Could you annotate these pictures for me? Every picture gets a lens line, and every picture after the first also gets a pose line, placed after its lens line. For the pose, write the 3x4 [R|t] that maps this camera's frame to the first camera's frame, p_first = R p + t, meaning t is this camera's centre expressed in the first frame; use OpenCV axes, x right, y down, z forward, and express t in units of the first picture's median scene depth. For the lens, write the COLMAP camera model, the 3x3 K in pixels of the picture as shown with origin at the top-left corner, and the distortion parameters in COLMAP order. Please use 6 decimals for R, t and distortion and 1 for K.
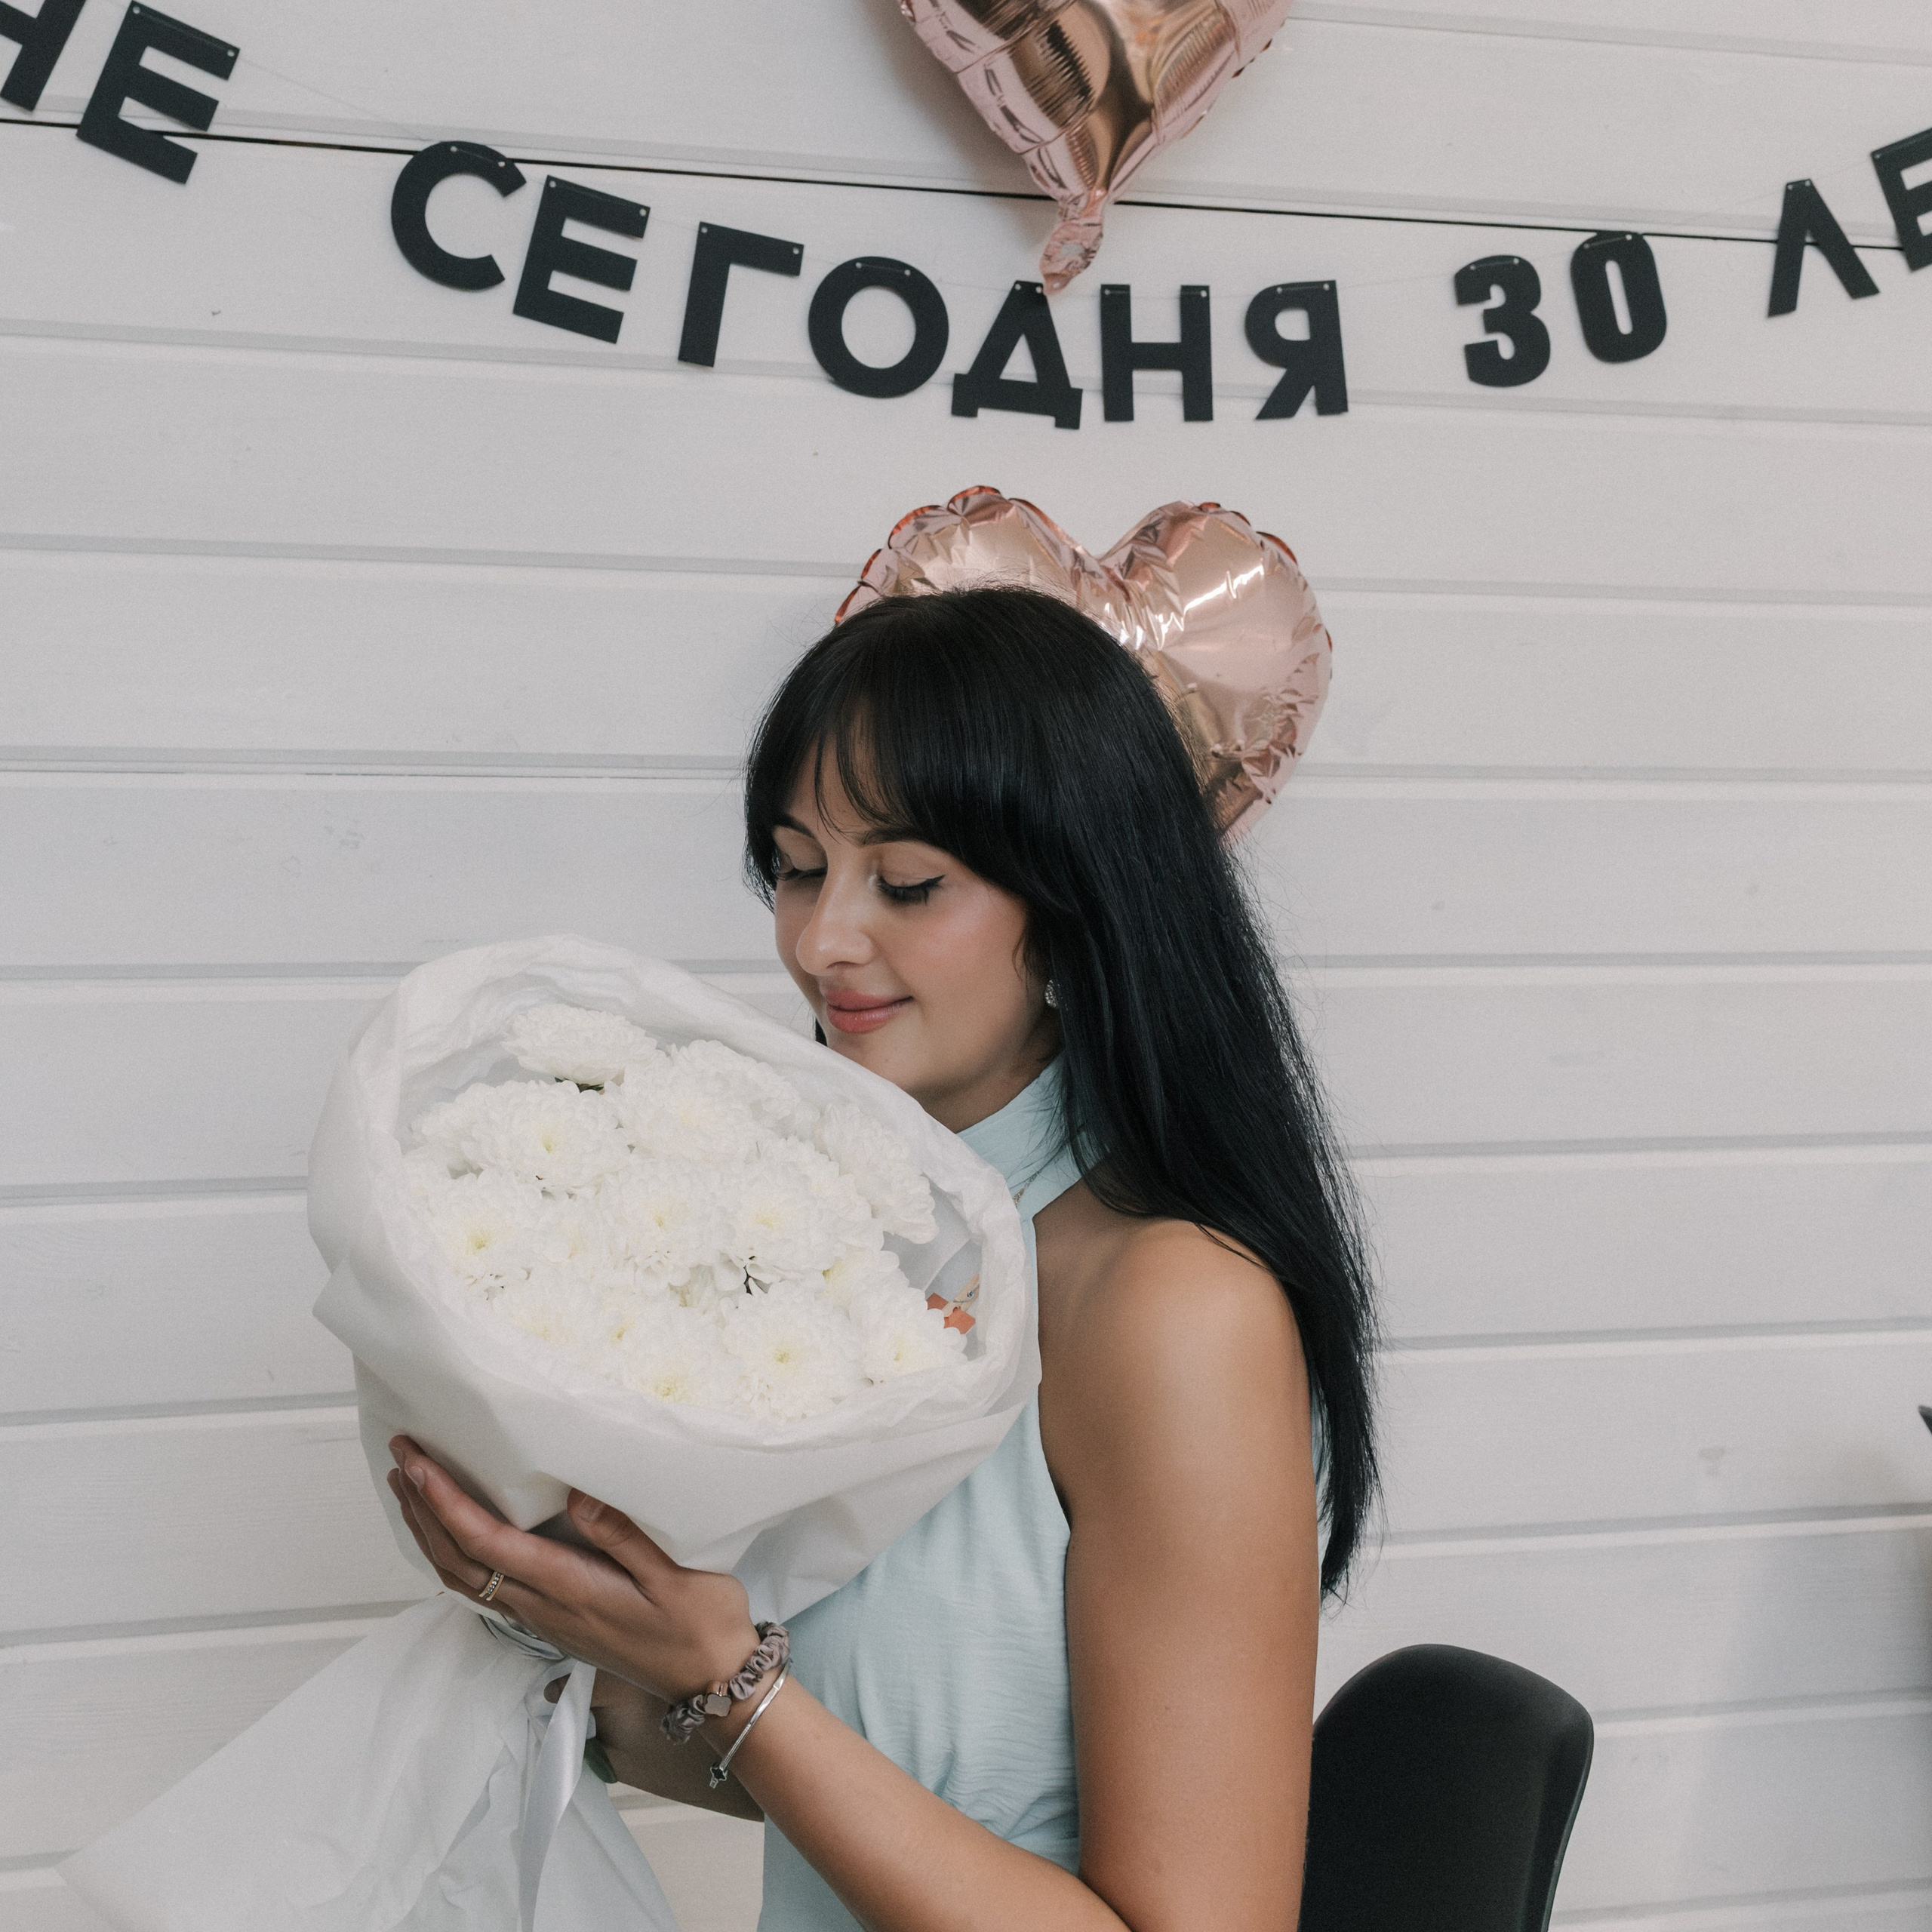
lens RADIAL K [[3142.5, 0, 903.1], [0, 3142.5, 736.7], [0, 0, 1]] dist [0.097690, 0.000000]
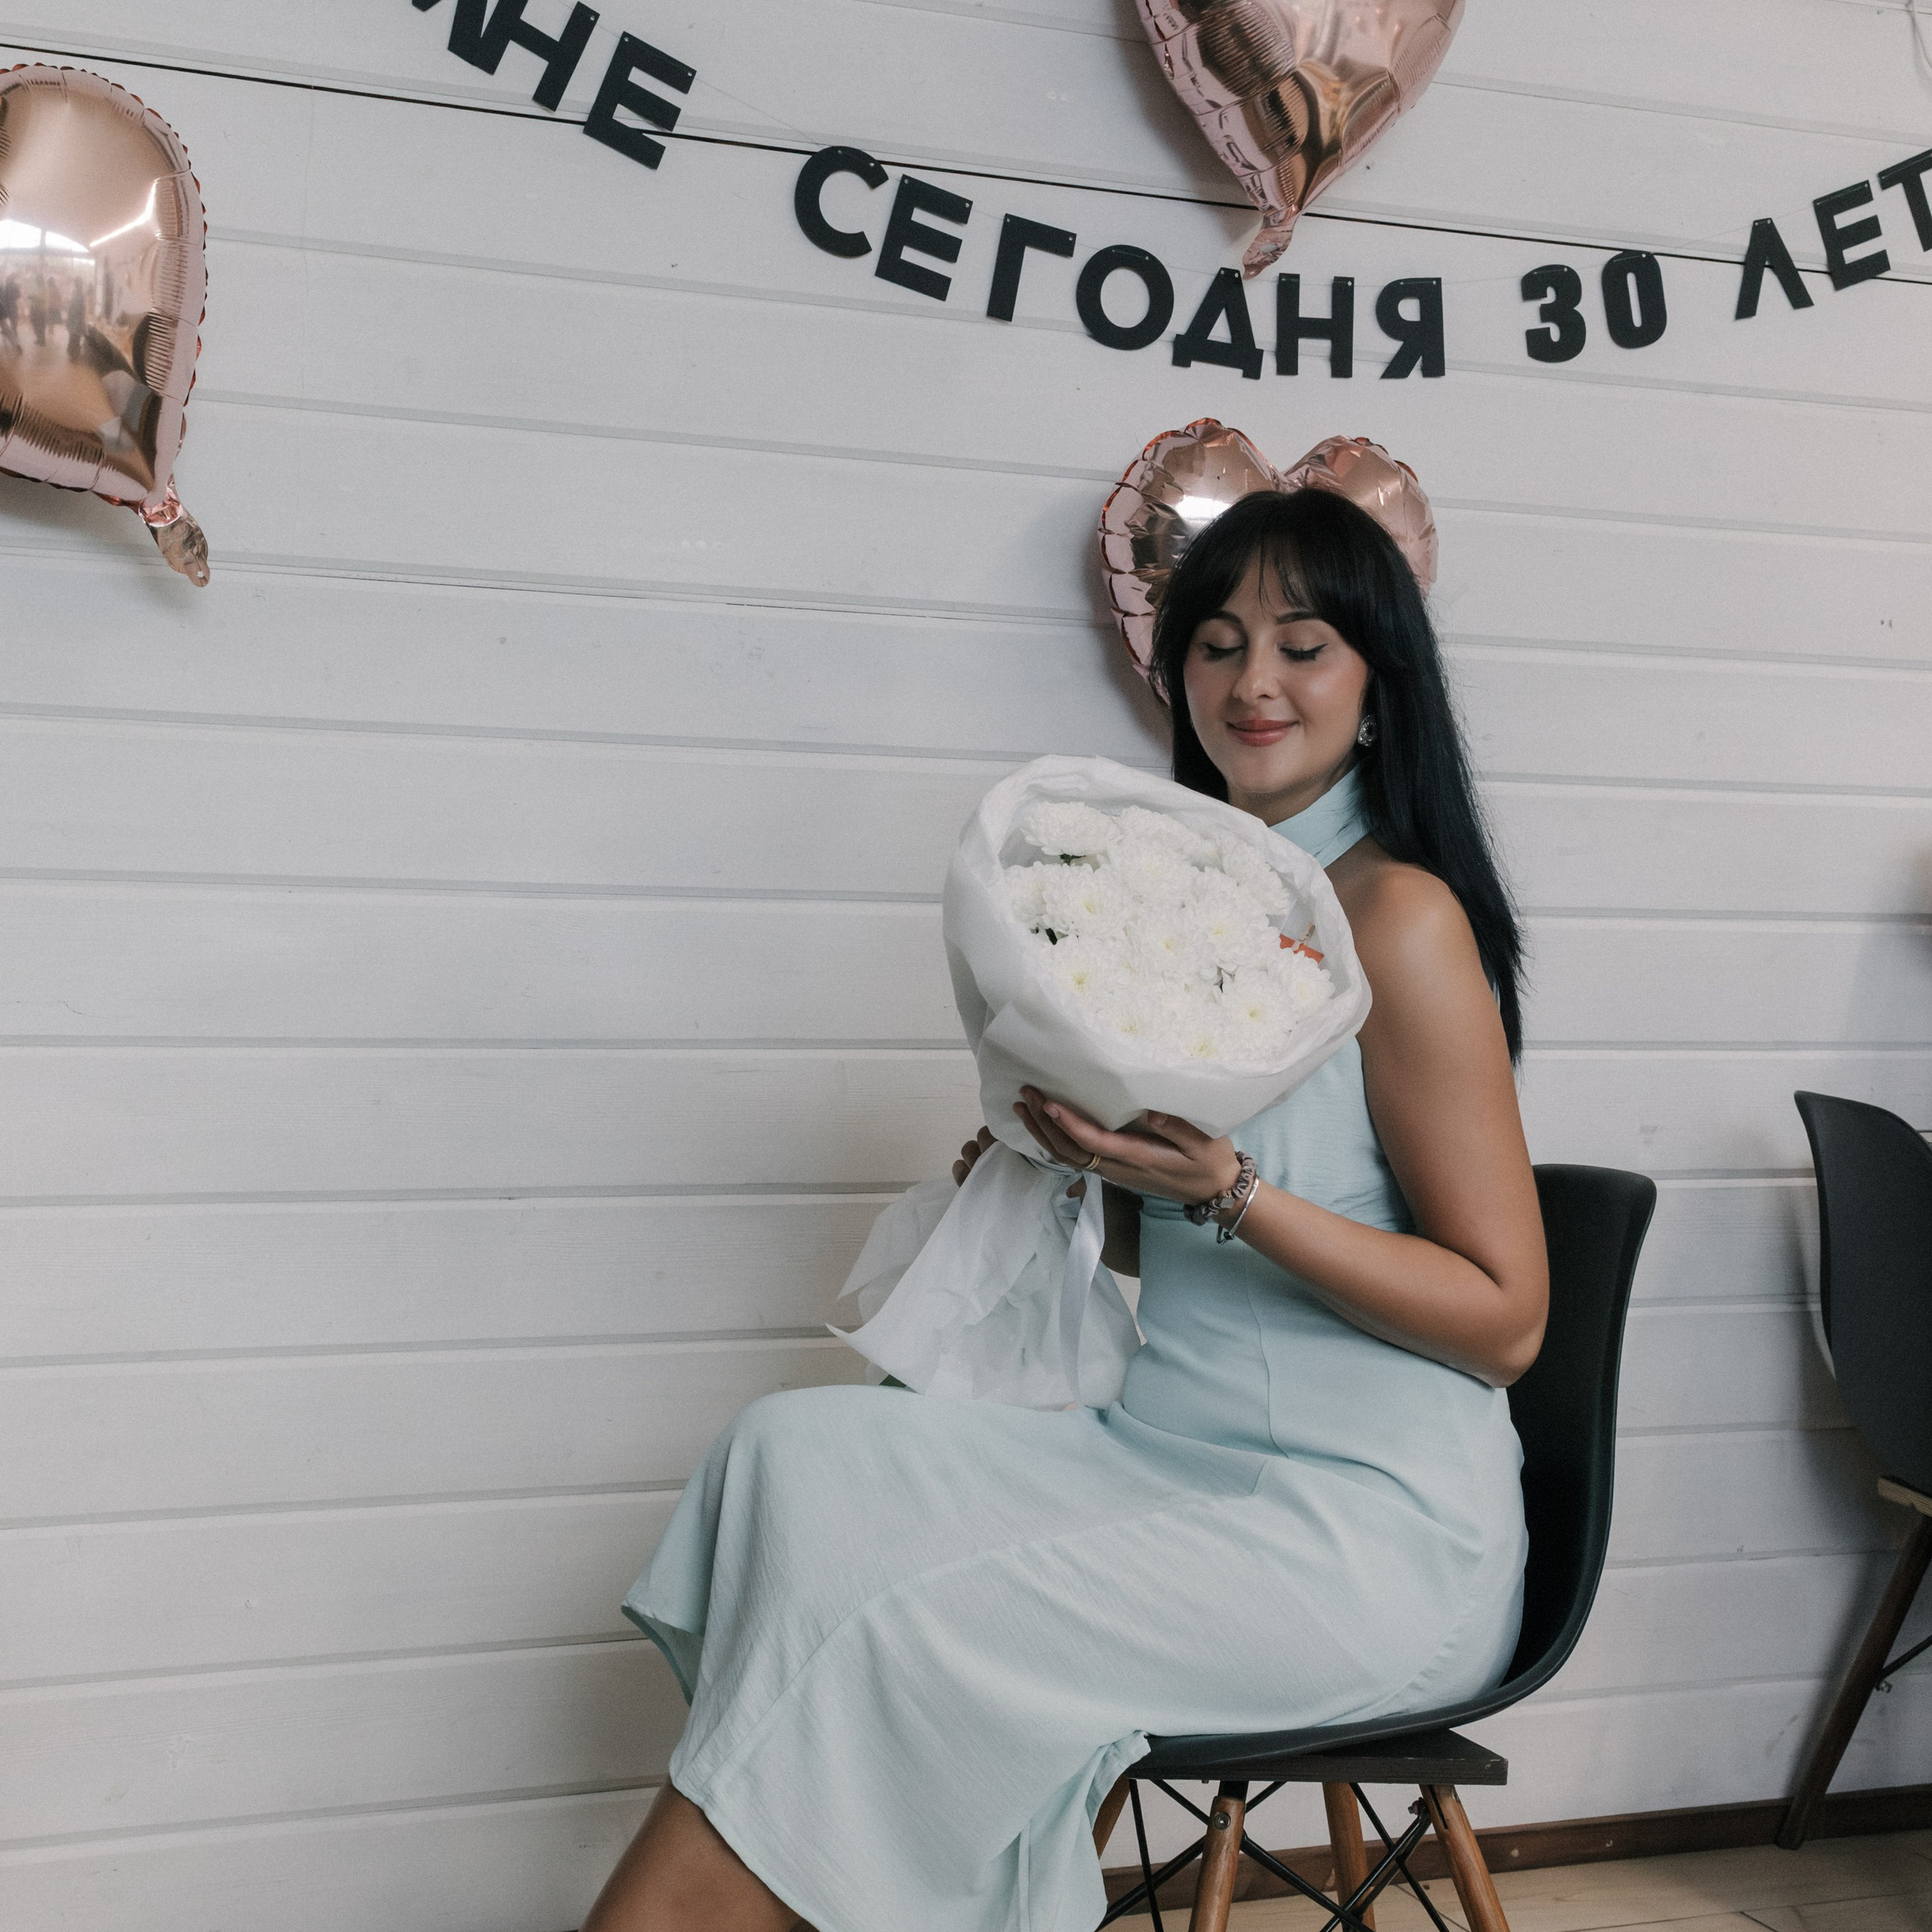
lens RADIAL K [[3142.5, 0, 979.3], [0, 3142.5, 962.4], [0, 0, 1]] dist [0.097690, 0.000000]
pose [[0.994210, 0.029409, 0.103353, -0.205973], [-0.038471, 0.995481, 0.086815, 0.042489], [-0.100333, -0.090288, 0.990849, -0.392225]]
